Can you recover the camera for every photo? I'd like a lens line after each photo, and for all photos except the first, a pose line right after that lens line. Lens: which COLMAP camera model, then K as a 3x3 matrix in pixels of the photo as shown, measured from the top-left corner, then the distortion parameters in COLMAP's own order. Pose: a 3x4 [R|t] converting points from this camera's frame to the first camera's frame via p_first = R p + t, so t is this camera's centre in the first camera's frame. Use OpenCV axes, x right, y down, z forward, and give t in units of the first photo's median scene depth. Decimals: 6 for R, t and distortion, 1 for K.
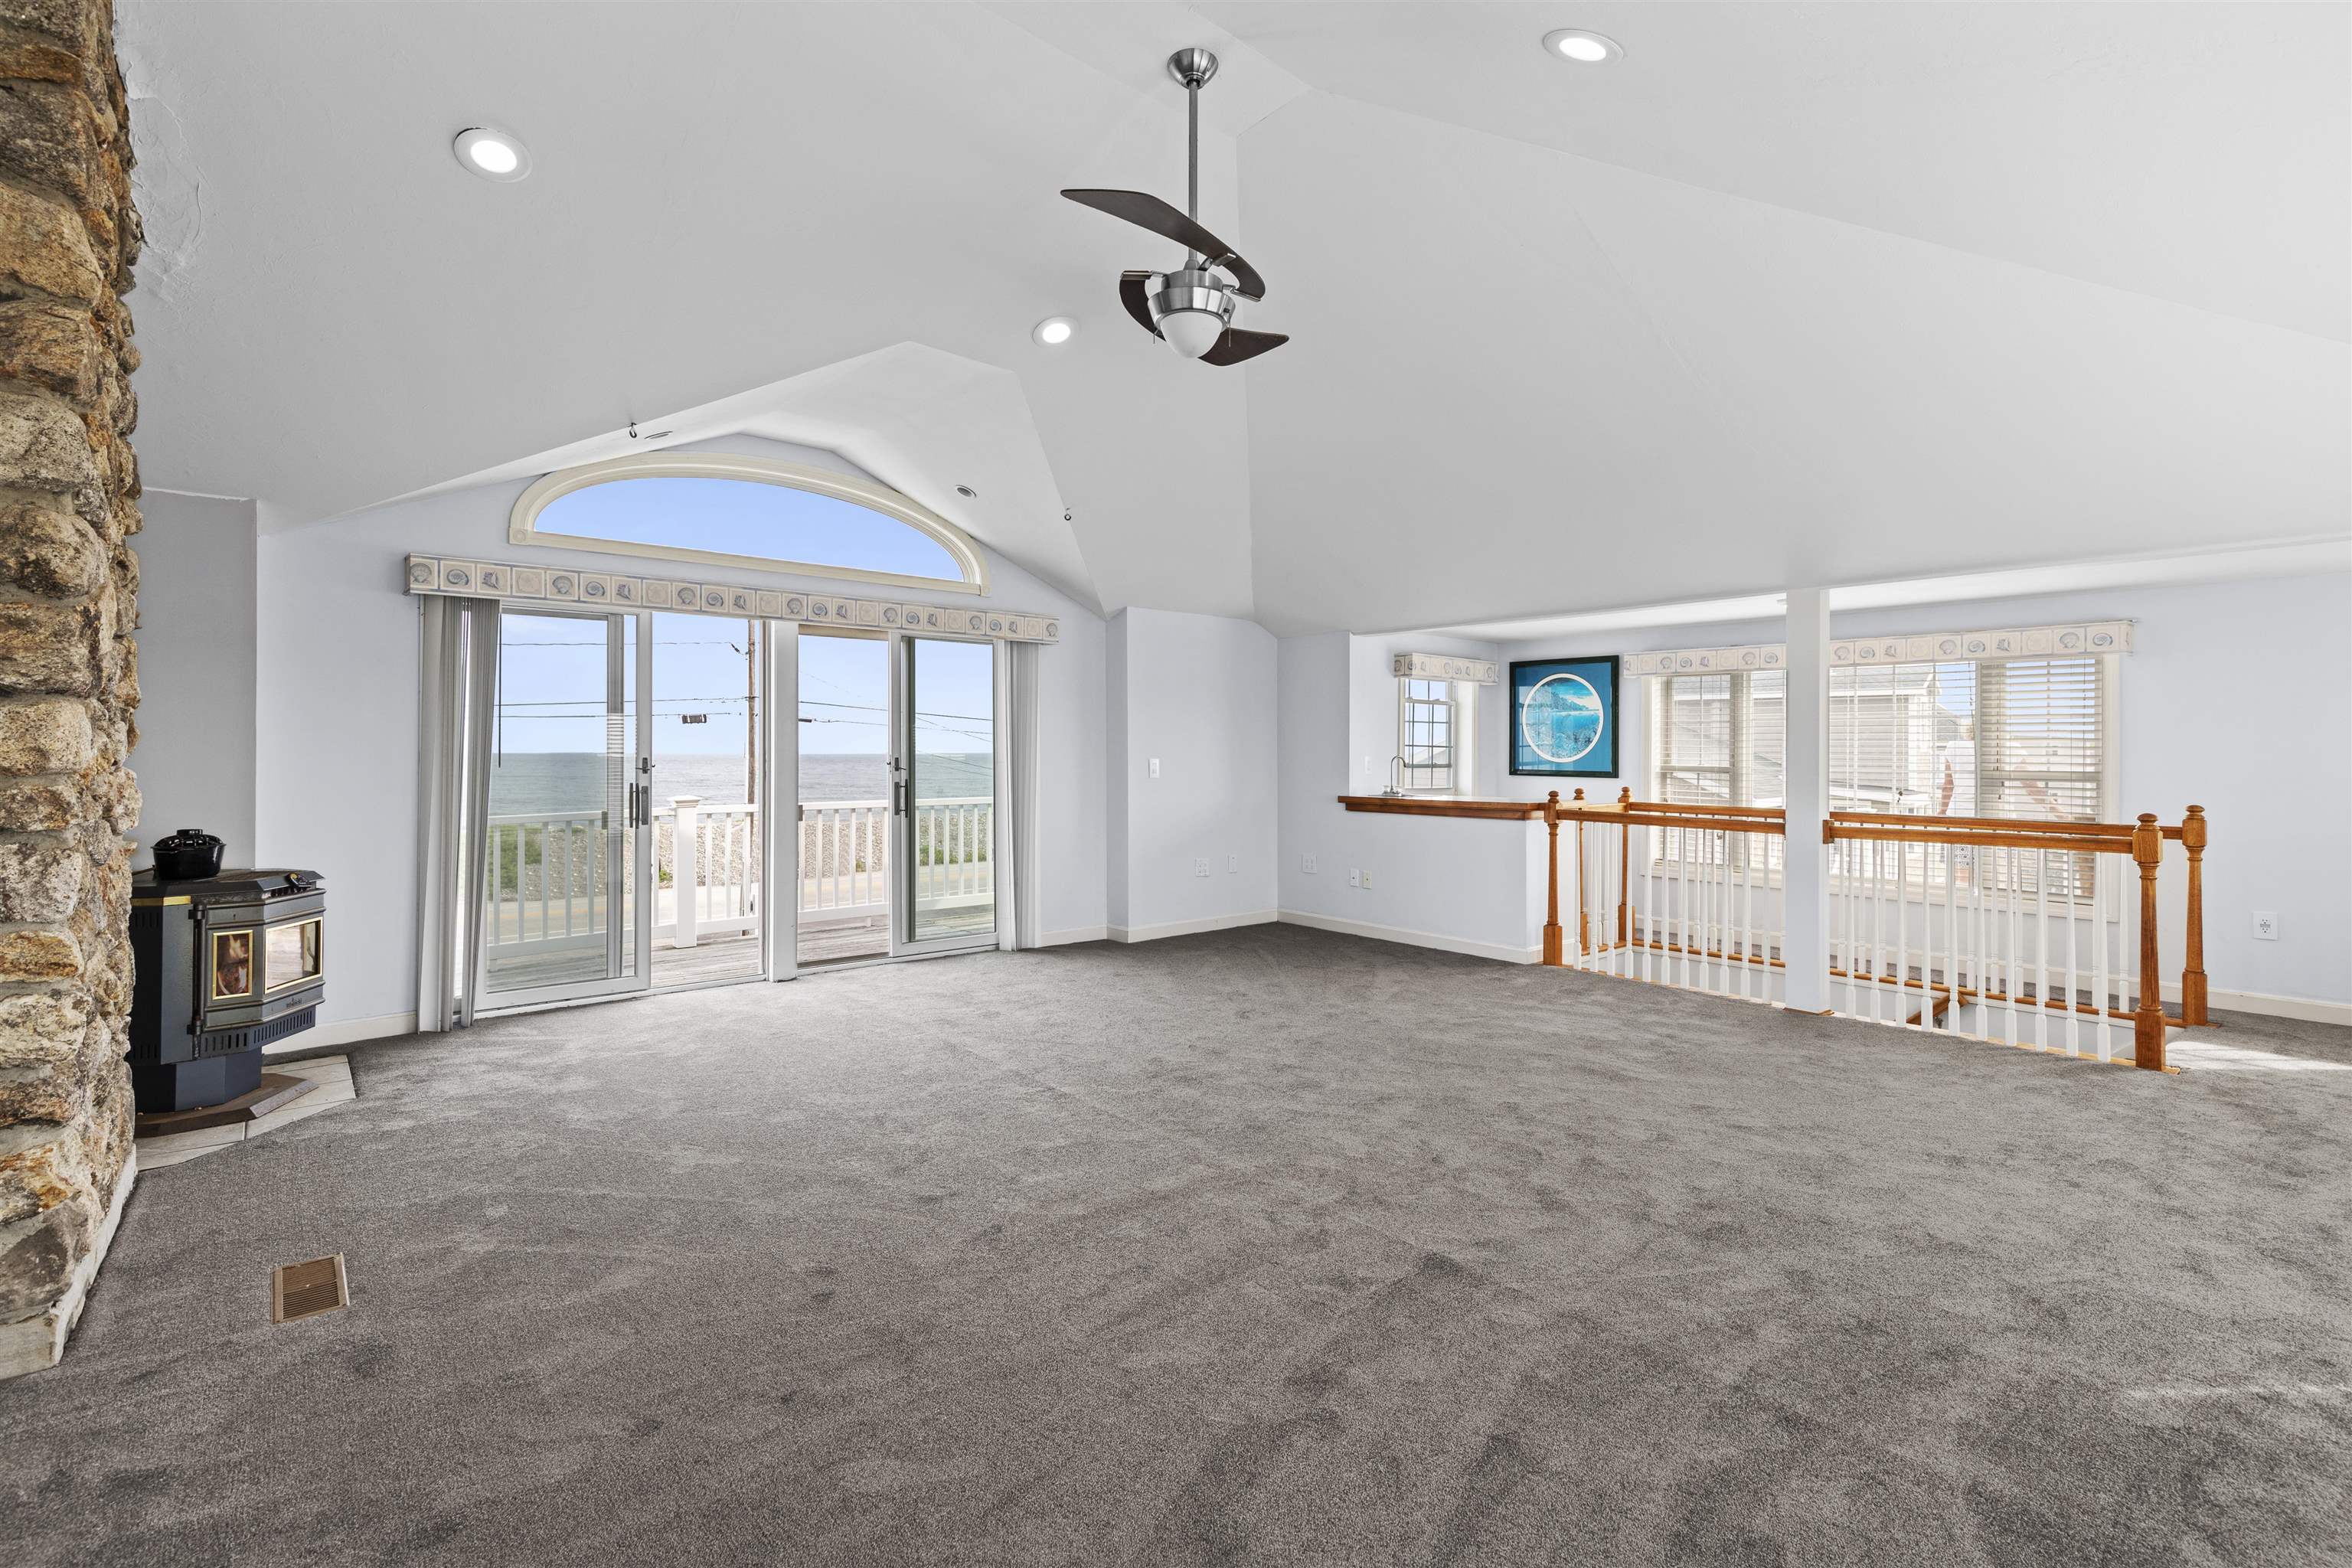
lens RADIAL K [[1068.0, 0, 1176.0], [0, 1068.0, 784.0], [0, 0, 1]] dist [0.003959, -0.000306]
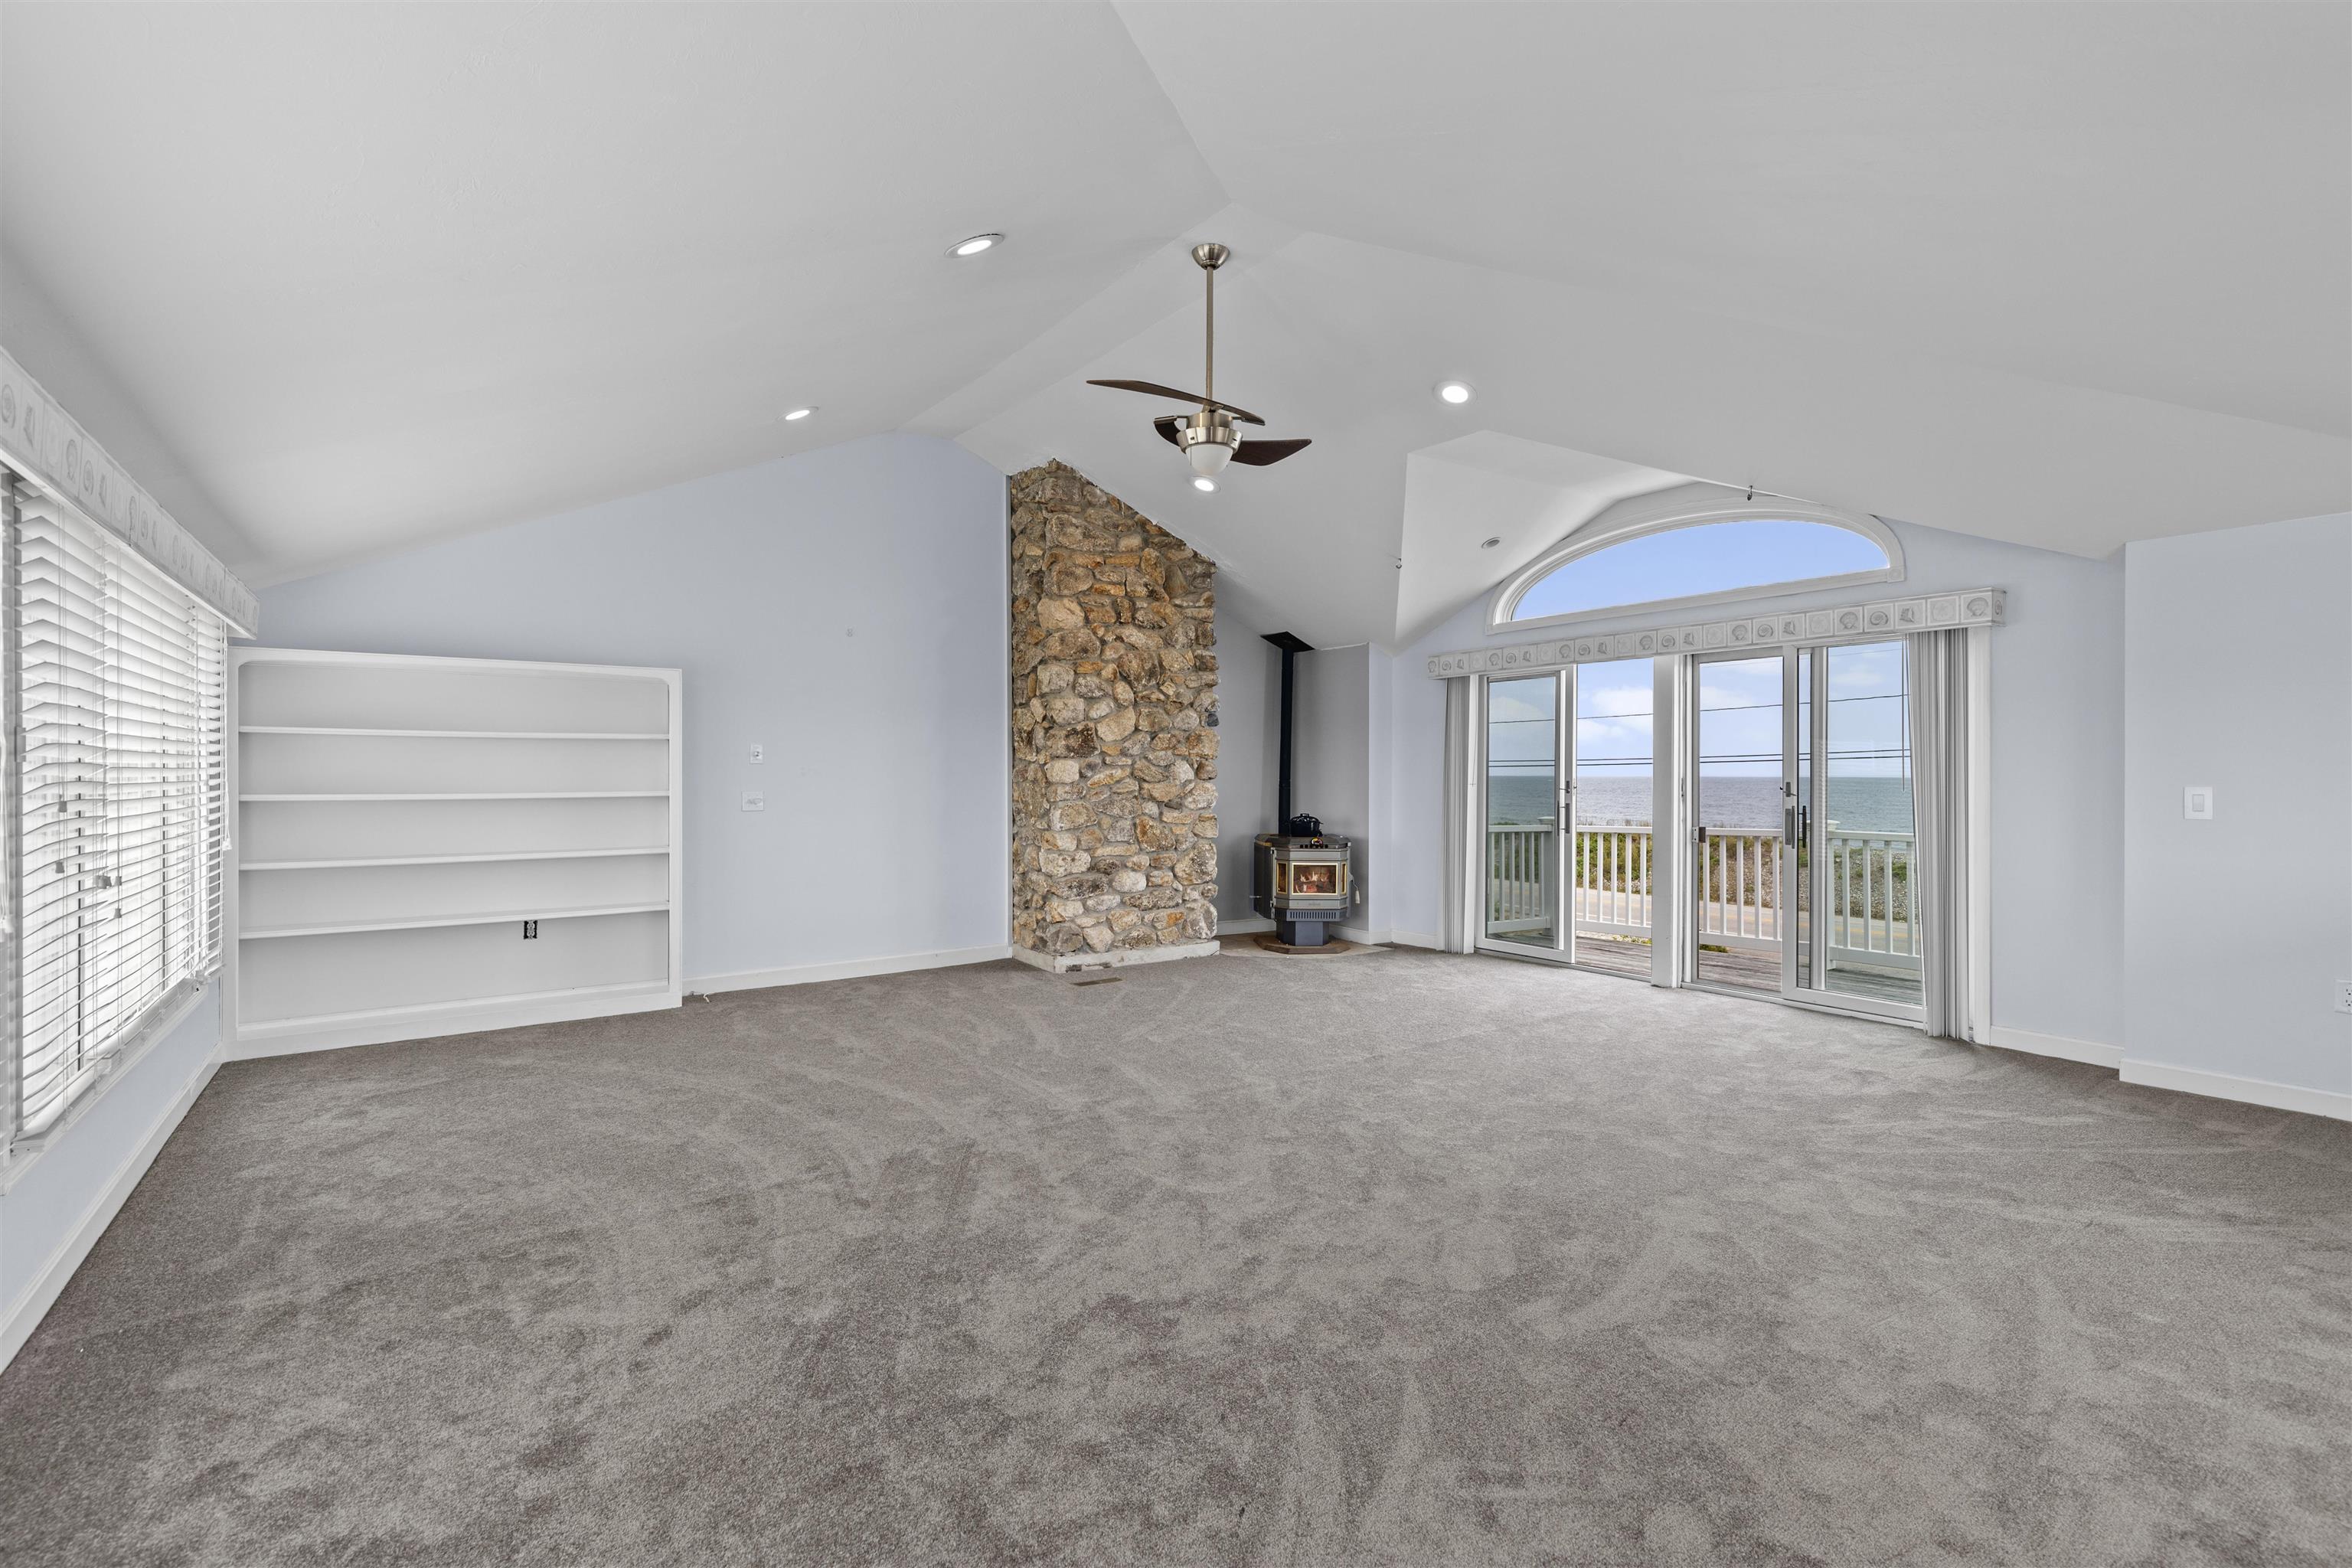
lens RADIAL K [[1068.0, 0, 1176.0], [0, 1068.0, 784.0], [0, 0, 1]] dist [0.003959, -0.000306]
pose [[-0.109242, 0.004846, -0.994003, 0.751290], [-0.033972, 0.999386, 0.008606, -0.013812], [0.993434, 0.034708, -0.109010, 0.613874]]
